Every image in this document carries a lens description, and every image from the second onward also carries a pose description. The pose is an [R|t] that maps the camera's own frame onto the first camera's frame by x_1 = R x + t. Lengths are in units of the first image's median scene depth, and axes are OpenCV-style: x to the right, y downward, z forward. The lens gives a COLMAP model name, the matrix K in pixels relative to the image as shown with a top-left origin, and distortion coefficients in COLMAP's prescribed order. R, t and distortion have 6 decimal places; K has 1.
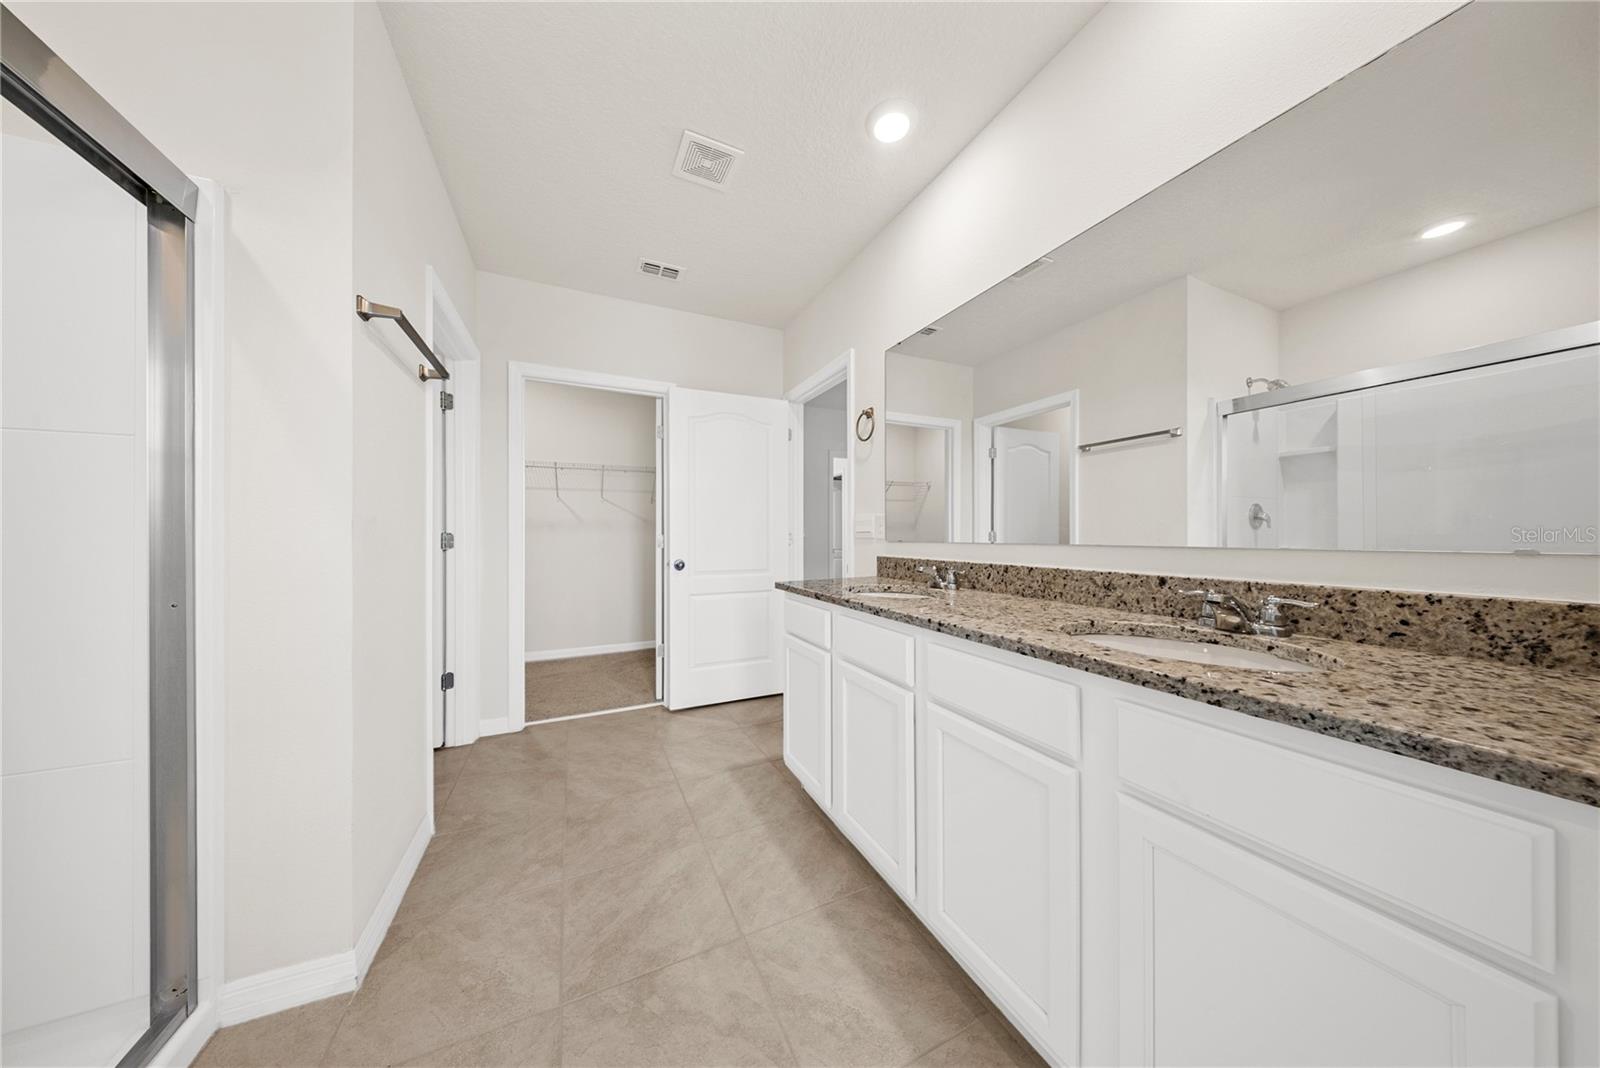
lens RADIAL K [[472.3, 0, 801.4], [0, 472.3, 537.7], [0, 0, 1]] dist [0.000891, -0.000153]
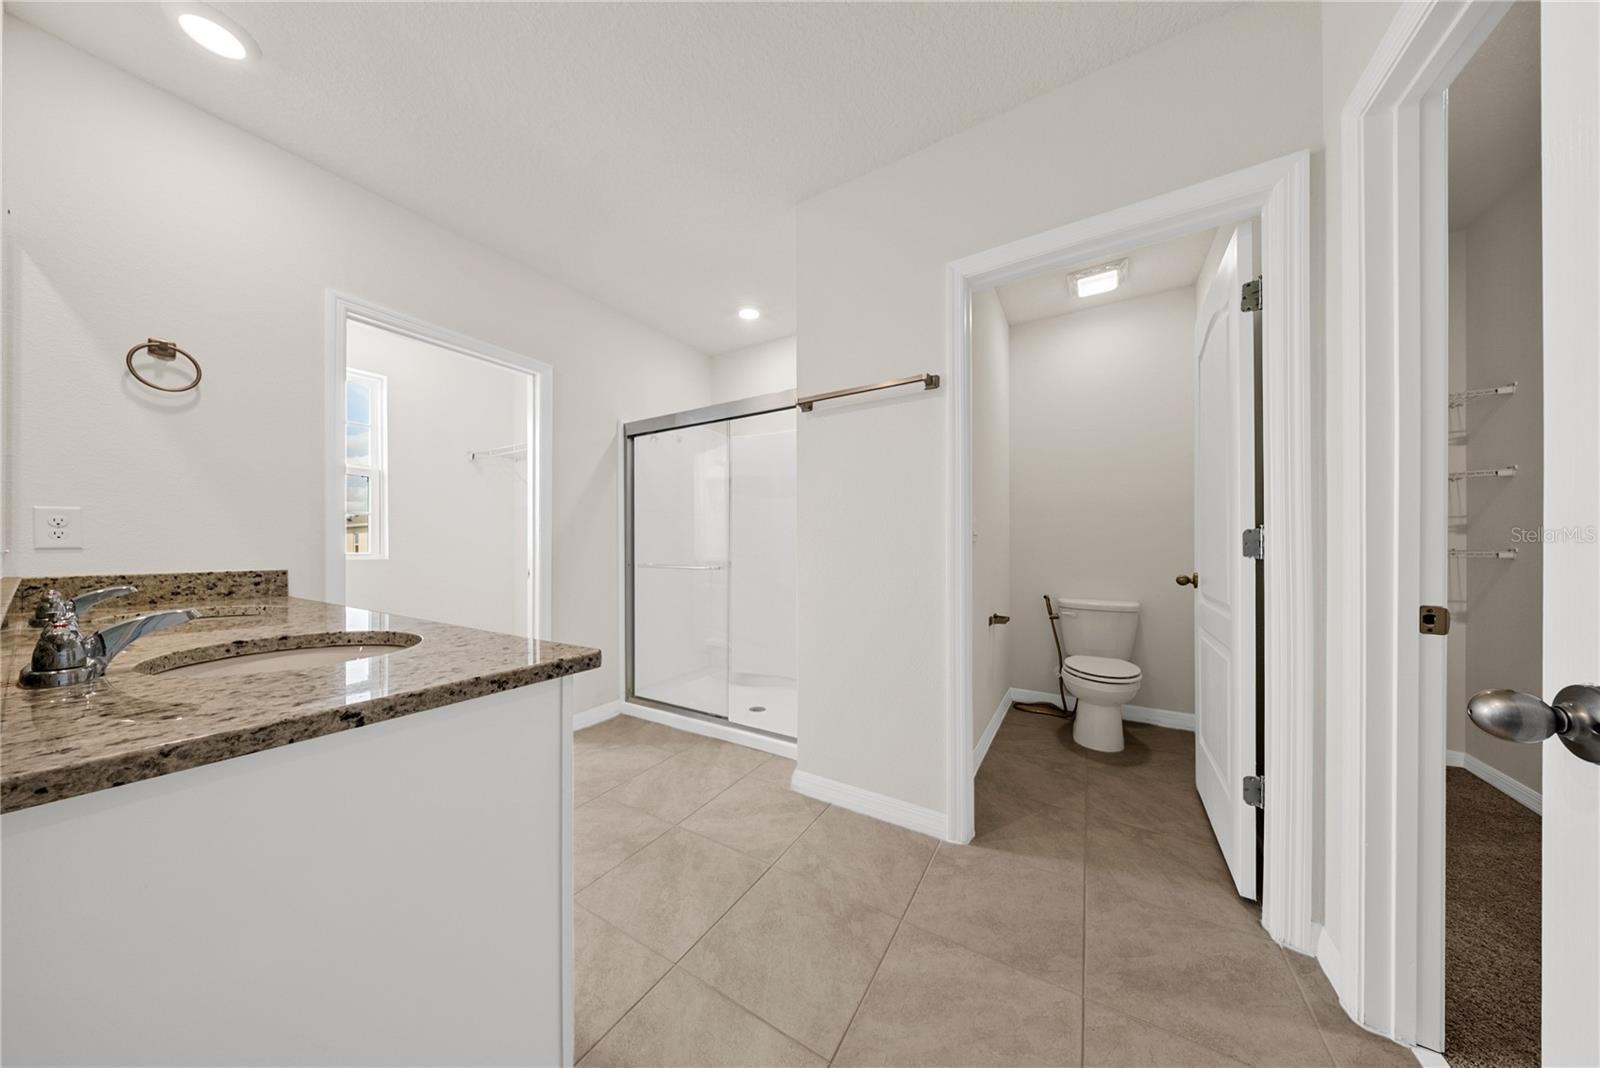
lens RADIAL K [[472.3, 0, 800.8], [0, 472.3, 544.3], [0, 0, 1]] dist [0.000891, -0.000153]
pose [[-0.831790, -0.001093, -0.555089, 0.031585], [0.000996, 0.999994, -0.003461, 0.004994], [0.555090, -0.003432, -0.831783, 1.736153]]
